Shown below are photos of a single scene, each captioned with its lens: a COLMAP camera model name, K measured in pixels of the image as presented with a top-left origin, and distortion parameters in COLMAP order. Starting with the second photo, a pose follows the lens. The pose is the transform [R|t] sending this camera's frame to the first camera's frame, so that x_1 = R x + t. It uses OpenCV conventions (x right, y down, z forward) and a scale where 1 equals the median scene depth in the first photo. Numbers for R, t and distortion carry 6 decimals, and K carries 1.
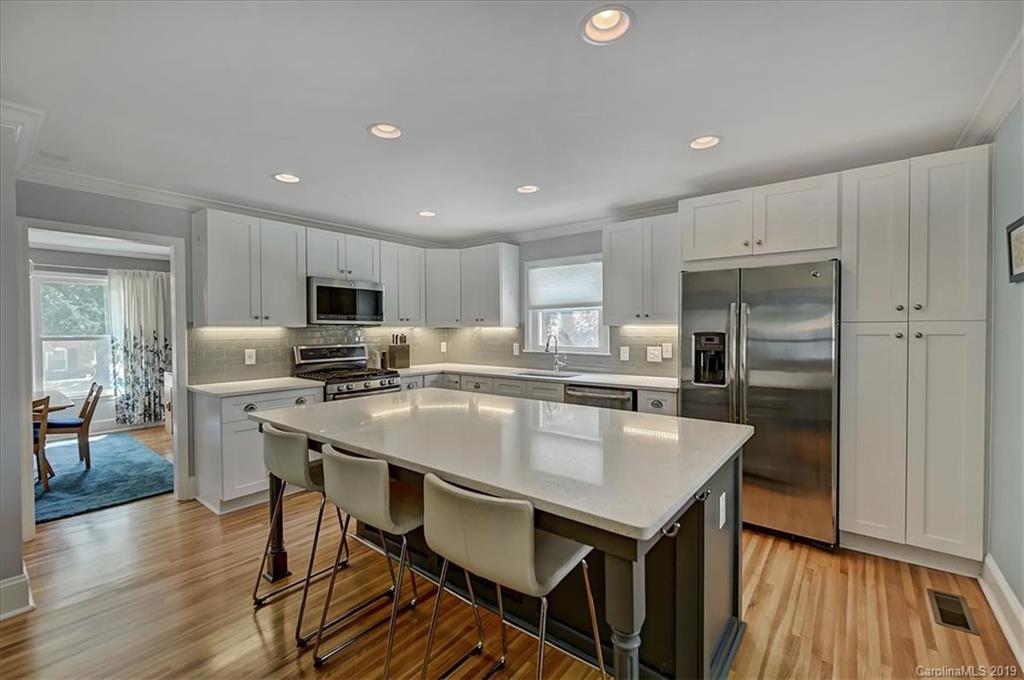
lens RADIAL K [[420.9, 0, 513.8], [0, 420.9, 339.9], [0, 0, 1]] dist [0.003959, -0.000671]
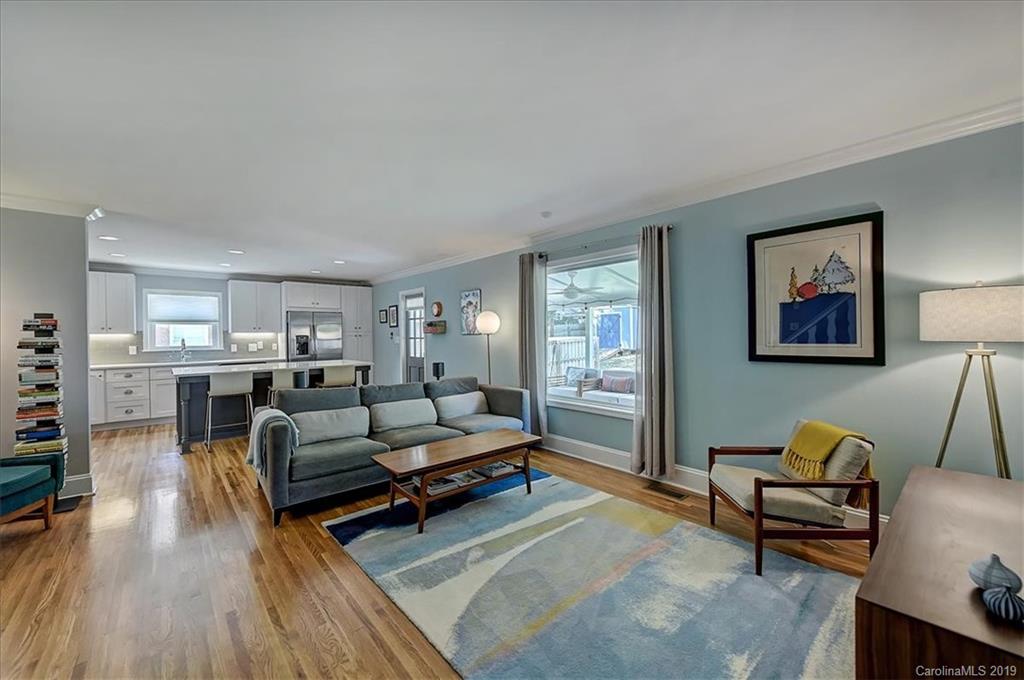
lens RADIAL K [[404.6, 0, 514.9], [0, 404.6, 330.8], [0, 0, 1]] dist [-0.004455, -0.000813]
pose [[0.184147, 0.010726, 0.982840, -1.284073], [0.036675, 0.999169, -0.017775, 0.033913], [-0.982214, 0.039319, 0.183601, -0.556834]]
